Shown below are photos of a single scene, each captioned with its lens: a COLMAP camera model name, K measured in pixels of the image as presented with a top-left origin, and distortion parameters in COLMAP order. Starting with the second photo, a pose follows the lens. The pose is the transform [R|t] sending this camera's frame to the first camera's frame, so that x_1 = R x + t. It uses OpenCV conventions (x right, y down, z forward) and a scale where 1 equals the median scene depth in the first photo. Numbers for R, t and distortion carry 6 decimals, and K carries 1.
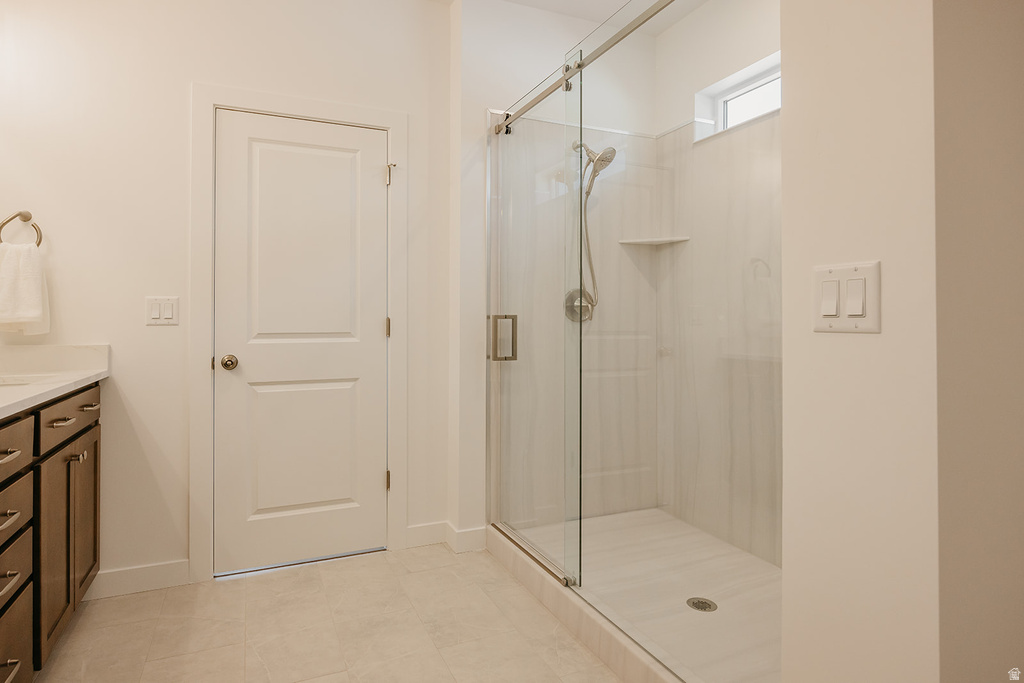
lens RADIAL K [[575.6, 0, 511.0], [0, 575.6, 319.7], [0, 0, 1]] dist [0.003871, 0.000314]
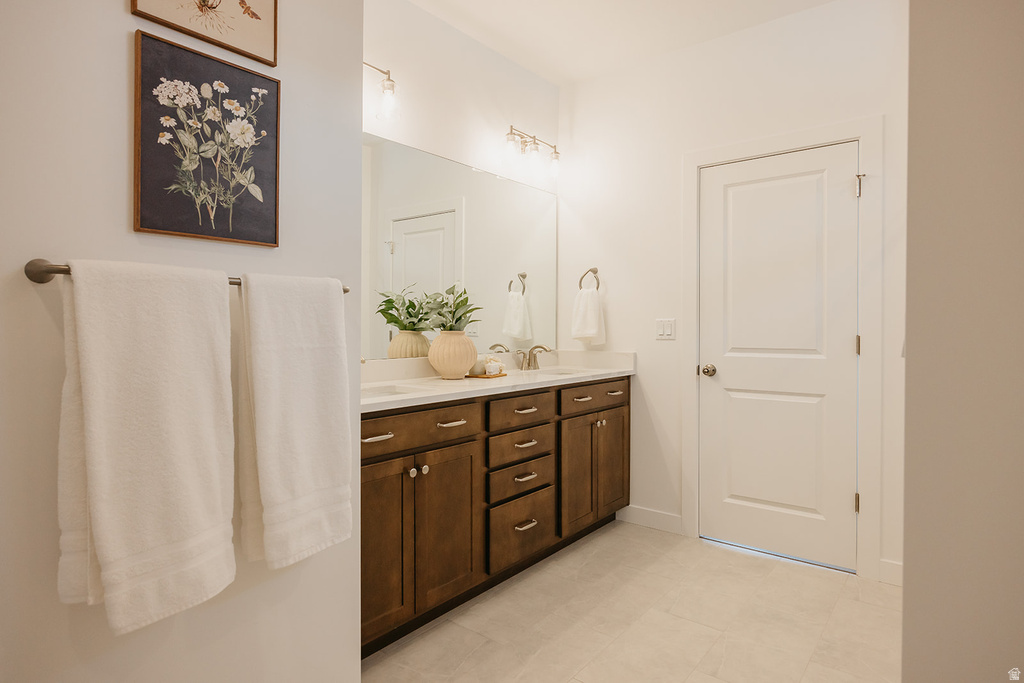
lens RADIAL K [[577.4, 0, 512.0], [0, 577.4, 341.5], [0, 0, 1]] dist [-0.000425, -0.000152]
pose [[0.458668, 0.022411, -0.888325, 0.422111], [0.001767, 0.999657, 0.026132, -0.021749], [0.888606, -0.013556, 0.458471, 0.048626]]
